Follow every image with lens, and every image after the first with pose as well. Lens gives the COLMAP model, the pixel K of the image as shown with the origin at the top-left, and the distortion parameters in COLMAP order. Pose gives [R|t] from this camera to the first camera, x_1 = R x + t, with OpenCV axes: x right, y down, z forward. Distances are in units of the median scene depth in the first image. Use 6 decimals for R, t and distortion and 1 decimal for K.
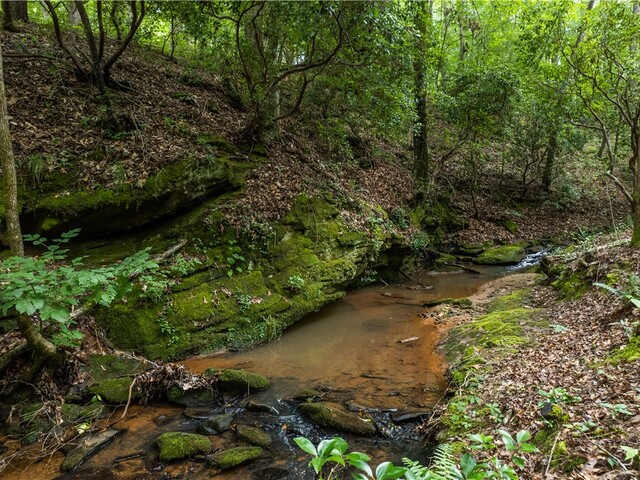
lens RADIAL K [[458.7, 0, 321.3], [0, 458.7, 239.1], [0, 0, 1]] dist [-0.047345, 0.000755]
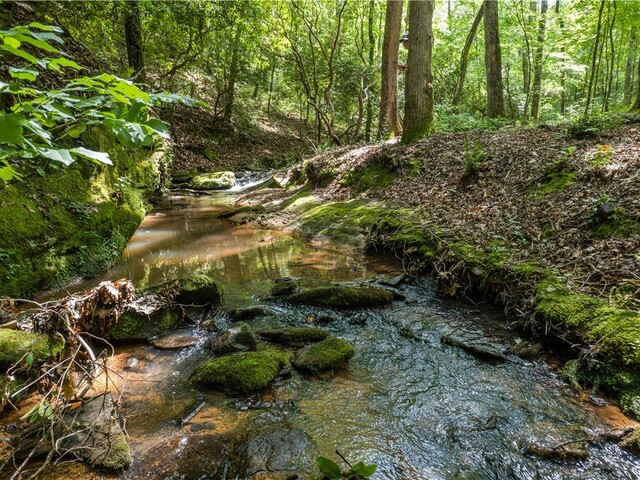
lens RADIAL K [[458.7, 0, 322.0], [0, 458.7, 240.2], [0, 0, 1]] dist [-0.047345, 0.000755]
pose [[0.711038, -0.120291, 0.692788, -0.132198], [0.039025, 0.990491, 0.131930, 0.036609], [-0.702070, -0.066771, 0.708971, 0.091078]]
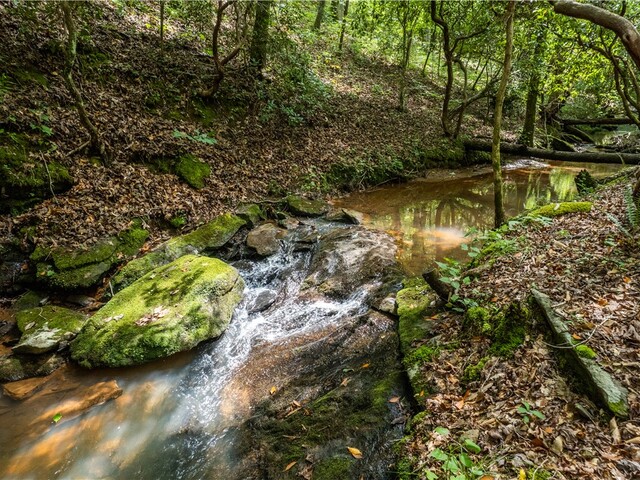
lens RADIAL K [[458.7, 0, 319.8], [0, 458.7, 240.1], [0, 0, 1]] dist [-0.047345, 0.000755]
pose [[0.802194, -0.171219, 0.571986, 0.272059], [0.036753, 0.970344, 0.238920, -0.060895], [-0.595931, -0.170638, 0.784697, 0.621981]]
